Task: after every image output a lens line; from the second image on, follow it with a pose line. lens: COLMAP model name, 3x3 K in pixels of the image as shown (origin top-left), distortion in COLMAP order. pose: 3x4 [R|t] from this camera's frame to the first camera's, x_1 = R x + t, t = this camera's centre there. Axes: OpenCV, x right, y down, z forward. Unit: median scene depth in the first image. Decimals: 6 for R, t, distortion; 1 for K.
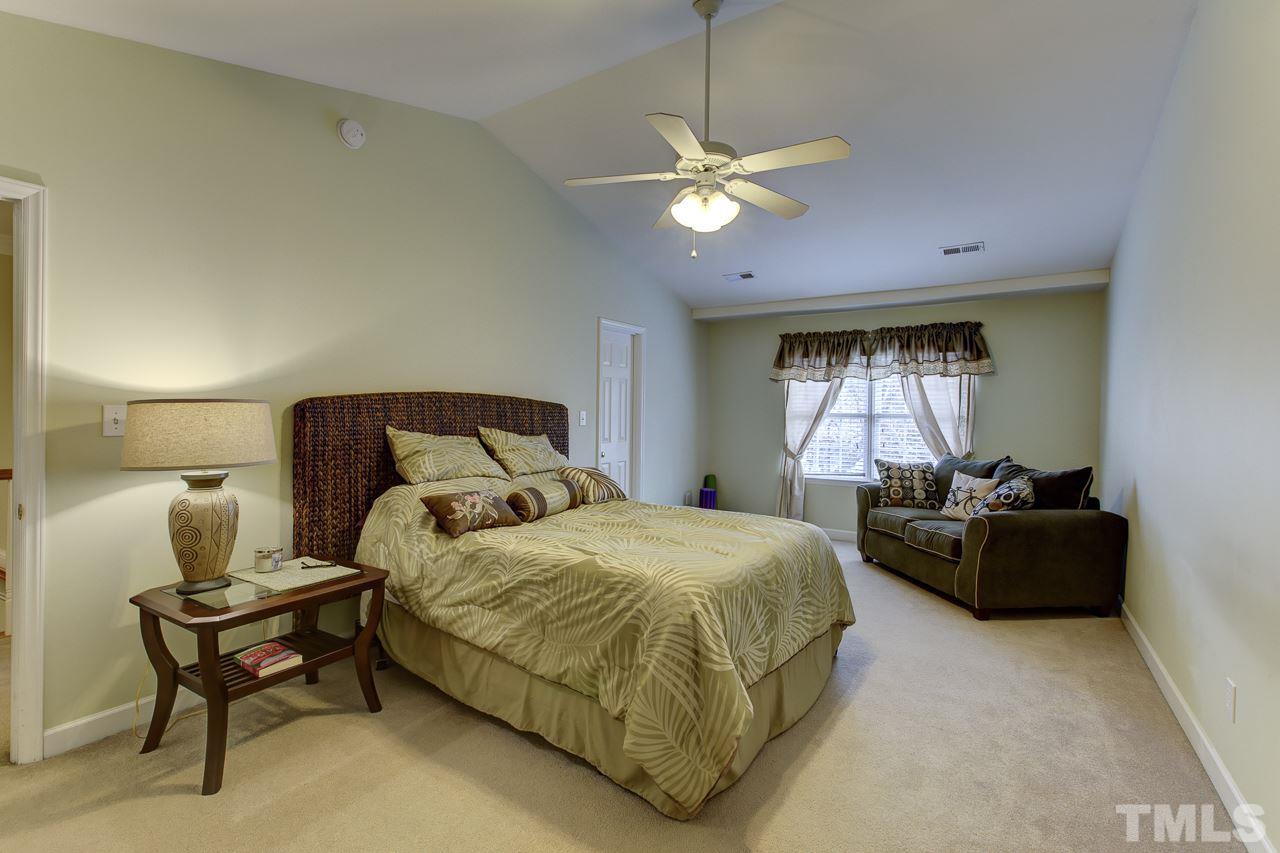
lens RADIAL K [[574.3, 0, 640.0], [0, 574.3, 426.5], [0, 0, 1]] dist [-0.002798, 0.000585]
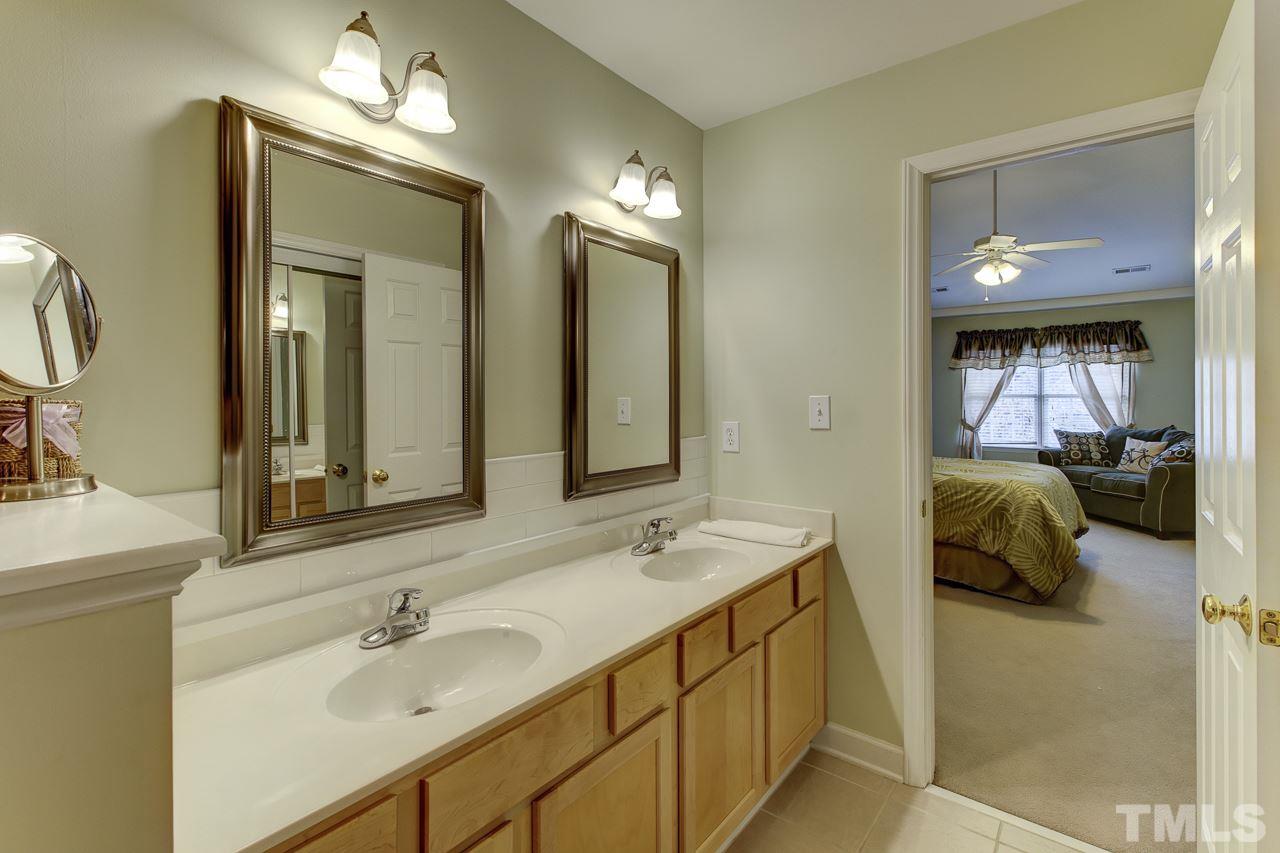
lens RADIAL K [[579.1, 0, 638.5], [0, 579.1, 404.8], [0, 0, 1]] dist [-0.000160, 0.000061]
pose [[0.993974, -0.012565, -0.108890, -0.362241], [0.011401, 0.999871, -0.011310, 0.005313], [0.109018, 0.010001, 0.993989, -0.381640]]
